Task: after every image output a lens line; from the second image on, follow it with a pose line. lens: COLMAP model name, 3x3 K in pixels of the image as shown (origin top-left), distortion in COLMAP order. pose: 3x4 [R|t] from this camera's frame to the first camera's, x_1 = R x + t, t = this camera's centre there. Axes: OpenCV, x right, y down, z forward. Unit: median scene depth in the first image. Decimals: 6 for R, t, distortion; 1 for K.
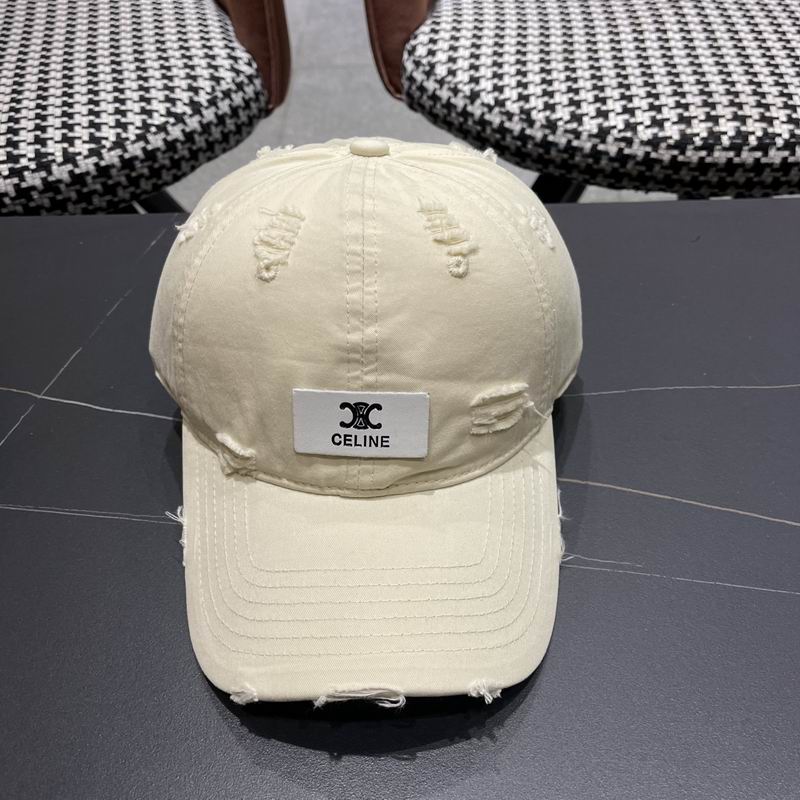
lens RADIAL K [[842.1, 0, 400.7], [0, 842.1, 402.5], [0, 0, 1]] dist [0.021671, 0.000000]
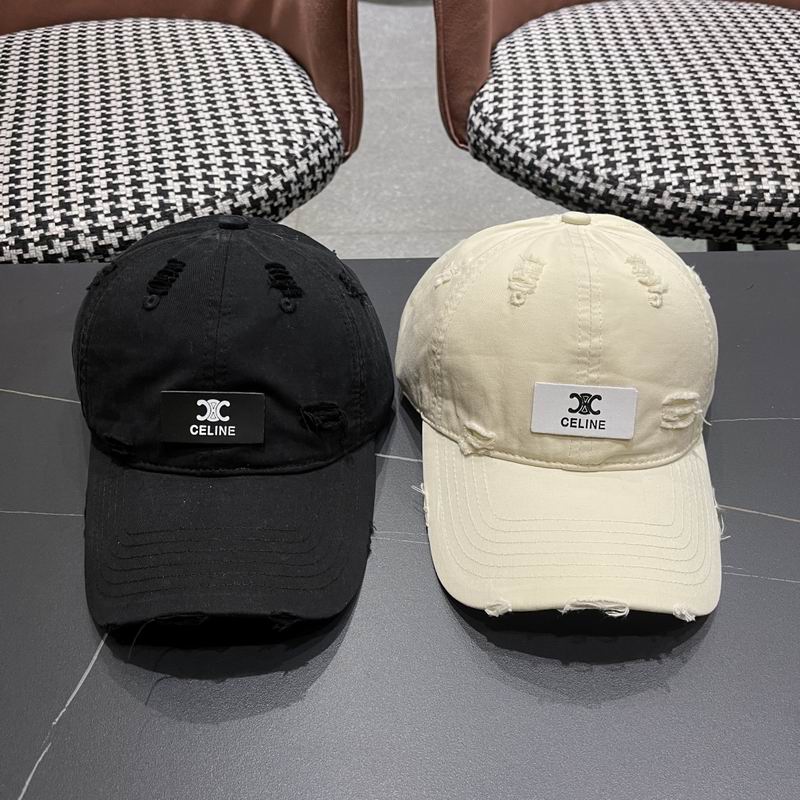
lens RADIAL K [[842.1, 0, 401.3], [0, 842.1, 405.9], [0, 0, 1]] dist [0.021671, 0.000000]
pose [[0.999517, -0.000368, 0.031088, -0.138356], [0.000397, 0.999999, -0.000926, -0.023703], [-0.031088, 0.000938, 0.999516, -0.123515]]
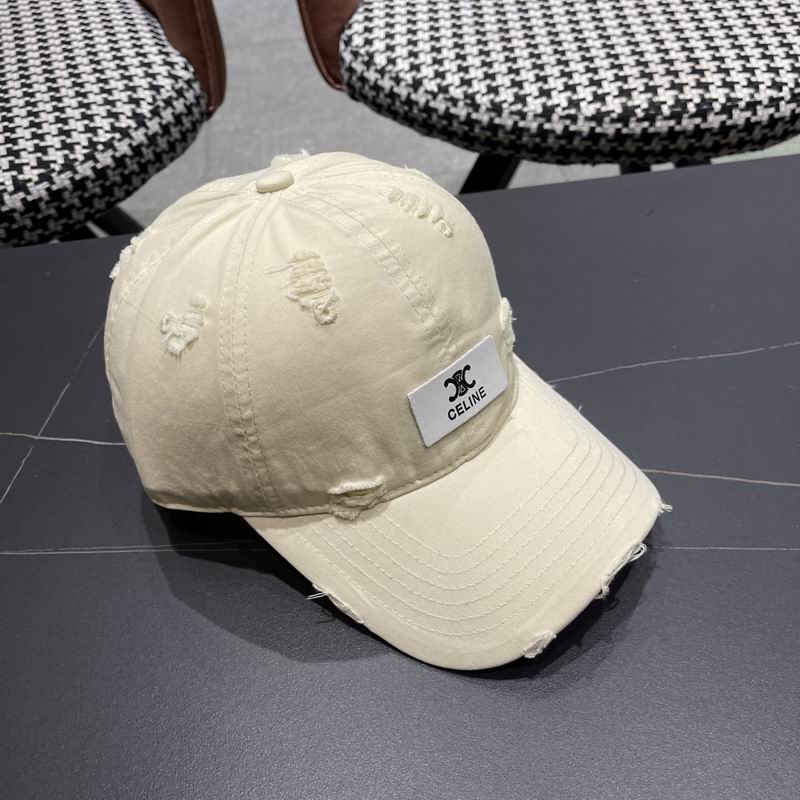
lens RADIAL K [[842.1, 0, 396.4], [0, 842.1, 407.8], [0, 0, 1]] dist [0.021671, 0.000000]
pose [[0.992677, -0.108630, 0.052844, -0.033741], [0.105899, 0.993017, 0.051991, -0.034475], [-0.058122, -0.046014, 0.997248, -0.024509]]
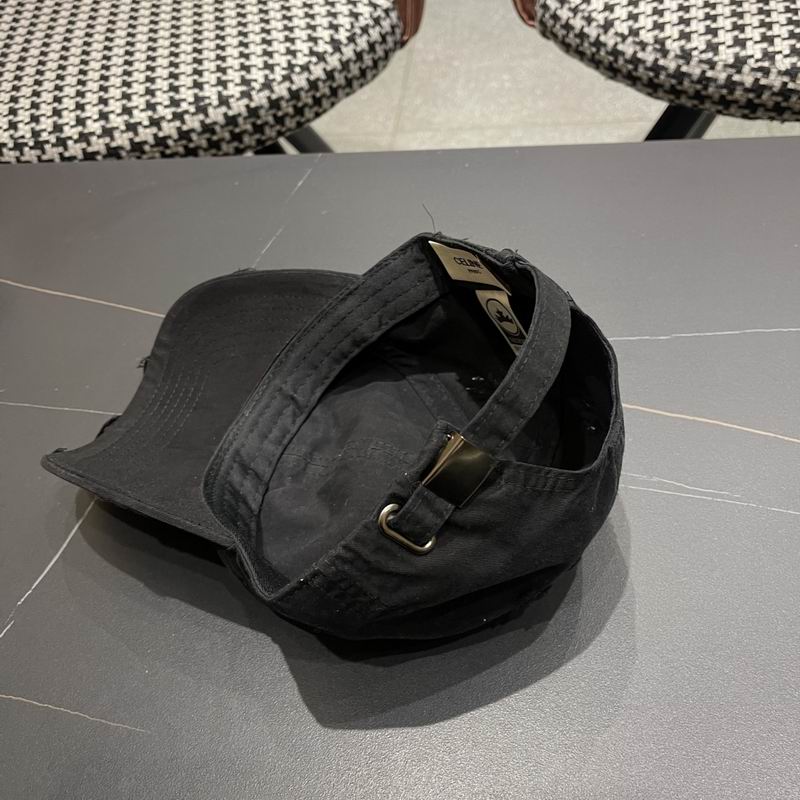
lens RADIAL K [[842.1, 0, 399.4], [0, 842.1, 409.2], [0, 0, 1]] dist [0.021671, 0.000000]
pose [[0.989450, 0.032084, -0.141274, -0.001292], [-0.015953, 0.993368, 0.113867, -0.021215], [0.143991, -0.110412, 0.983400, -0.076958]]
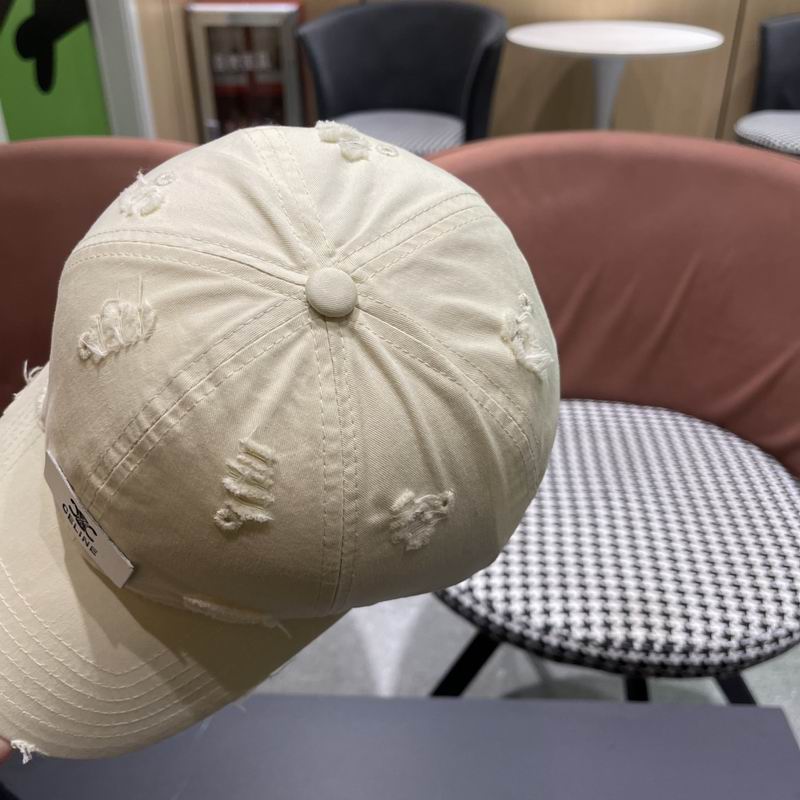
lens RADIAL K [[842.1, 0, 395.1], [0, 842.1, 402.4], [0, 0, 1]] dist [0.021671, 0.000000]
pose [[0.999278, 0.037911, -0.002375, -0.008241], [-0.037391, 0.970729, -0.237250, -0.324988], [-0.006689, 0.237168, 0.971446, -0.352521]]
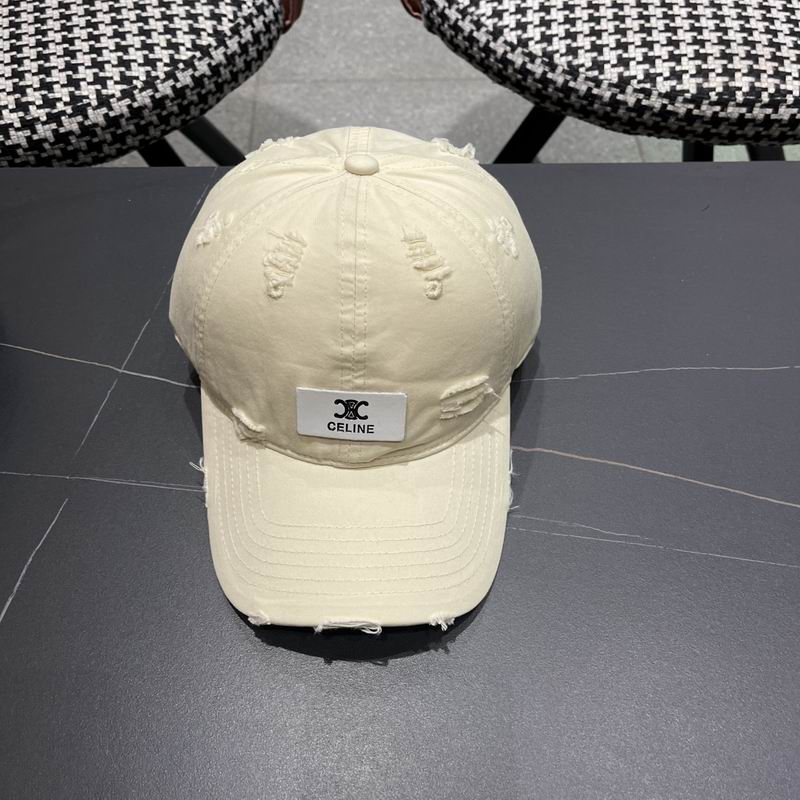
lens RADIAL K [[842.1, 0, 397.5], [0, 842.1, 406.9], [0, 0, 1]] dist [0.021671, 0.000000]
pose [[0.999458, 0.002334, 0.032844, -0.066730], [-0.009000, 0.978865, 0.204310, -0.133545], [-0.031673, -0.204495, 0.978355, -0.082636]]
